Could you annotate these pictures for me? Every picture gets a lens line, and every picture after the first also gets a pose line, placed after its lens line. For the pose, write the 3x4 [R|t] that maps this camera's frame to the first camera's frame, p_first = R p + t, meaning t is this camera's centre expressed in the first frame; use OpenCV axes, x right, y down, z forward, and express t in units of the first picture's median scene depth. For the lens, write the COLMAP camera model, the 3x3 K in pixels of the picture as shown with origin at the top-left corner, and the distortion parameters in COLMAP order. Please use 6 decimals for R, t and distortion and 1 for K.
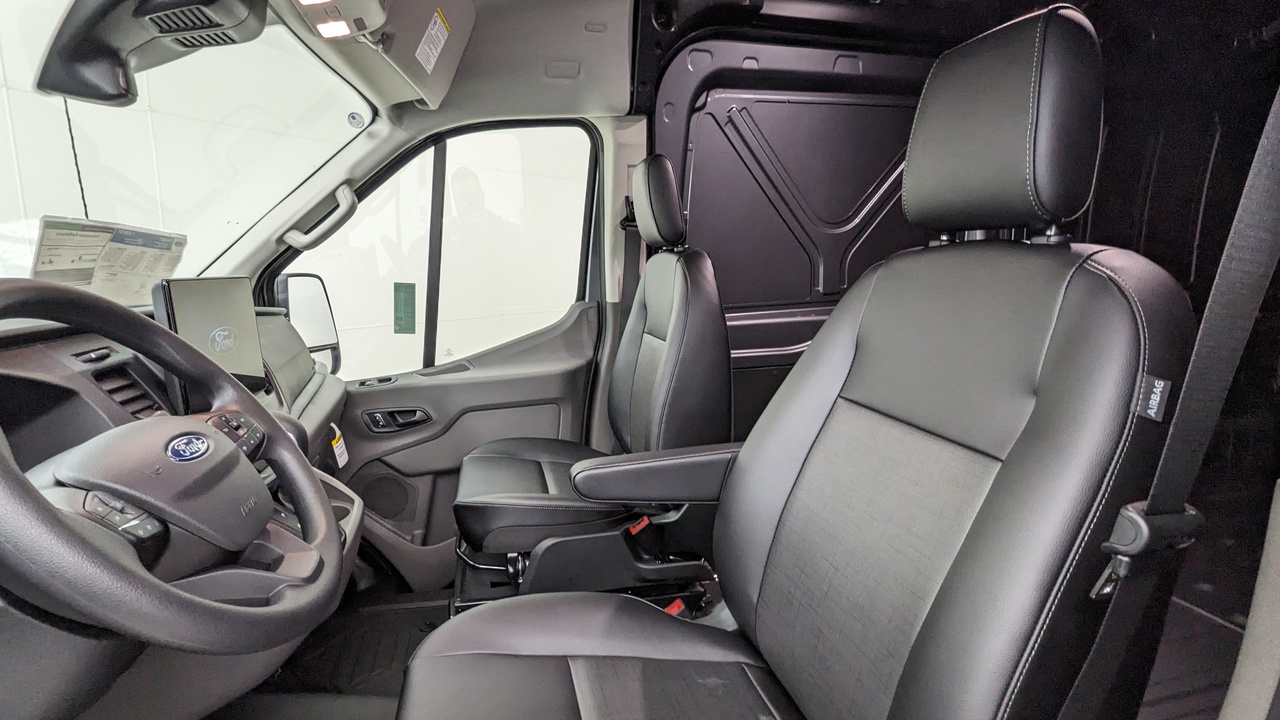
lens RADIAL K [[617.1, 0, 642.4], [0, 617.1, 357.0], [0, 0, 1]] dist [0.002925, 0.000139]
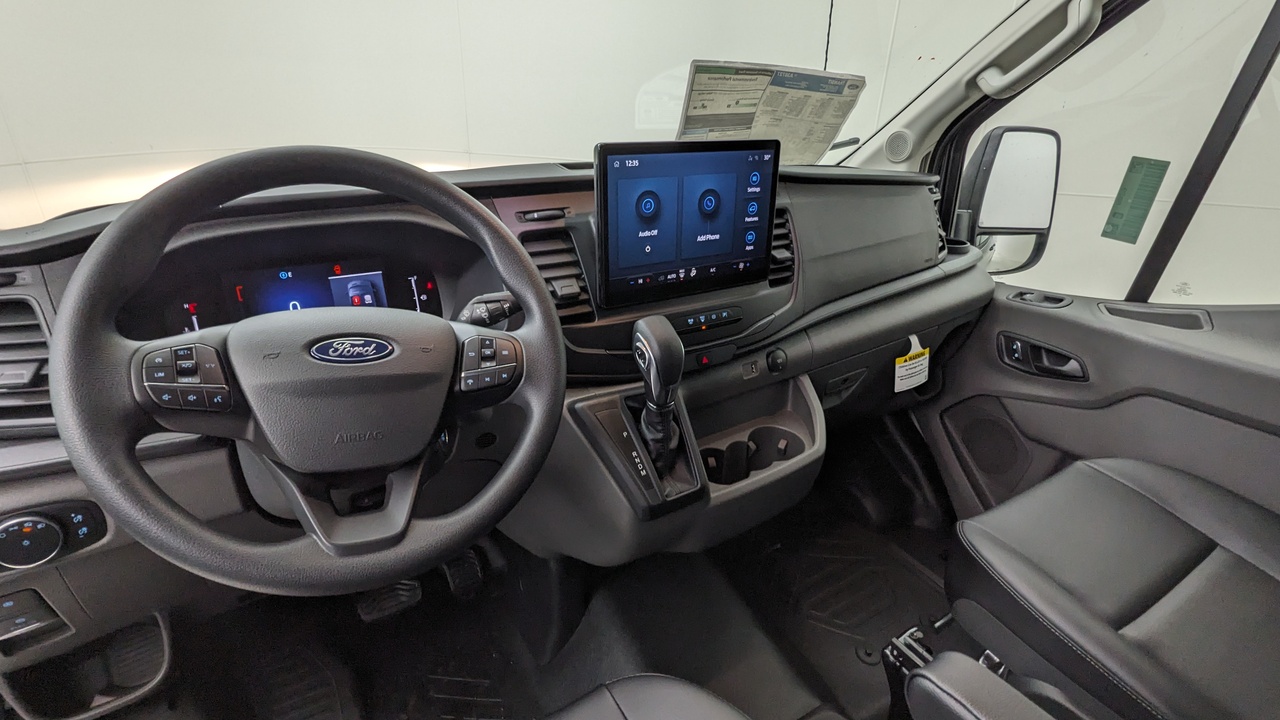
lens RADIAL K [[617.1, 0, 642.4], [0, 617.1, 357.0], [0, 0, 1]] dist [0.002925, 0.000139]
pose [[0.311579, 0.403385, -0.860348, 0.091216], [-0.172418, 0.914391, 0.366281, -0.113734], [0.934446, 0.034214, 0.354456, 0.468865]]
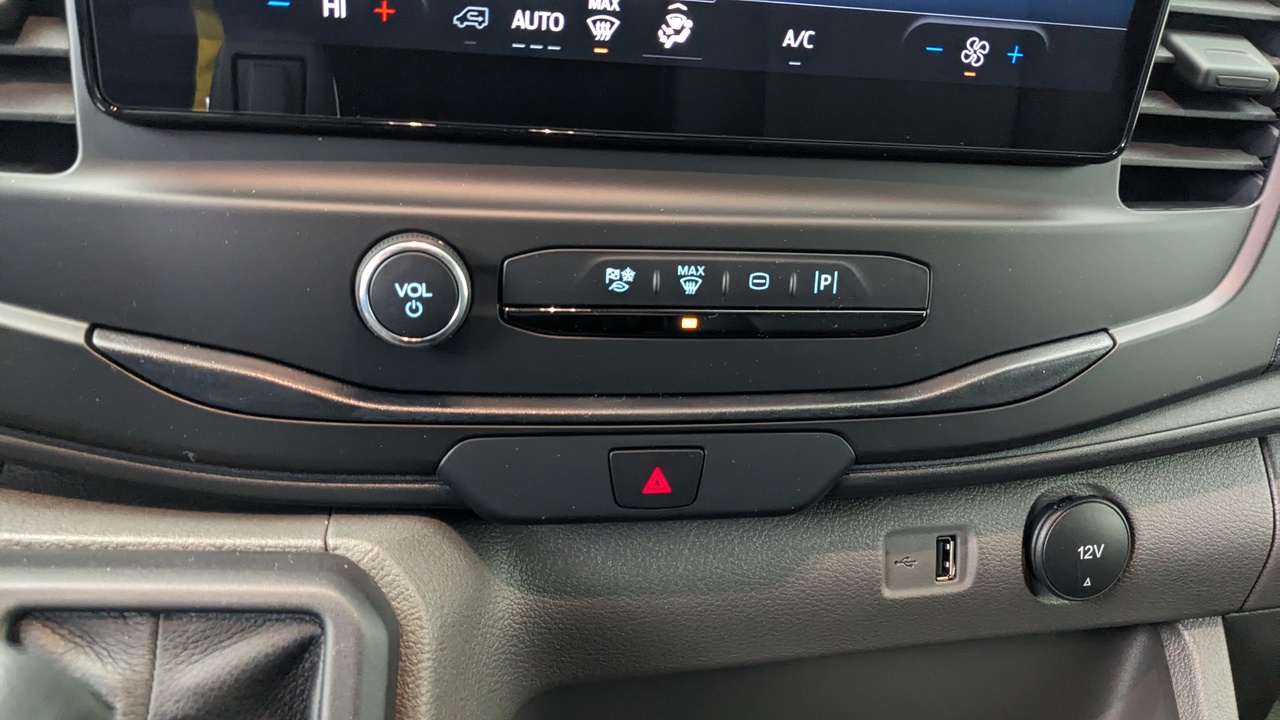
lens RADIAL K [[1026.8, 0, 640.0], [0, 1026.8, 360.0], [0, 0, 1]] dist [0.050245, -0.113325]
pose [[-0.058601, 0.468261, -0.881645, -0.282575], [-0.244321, 0.849577, 0.467468, -0.001896], [0.967922, 0.242799, 0.064620, 0.749530]]
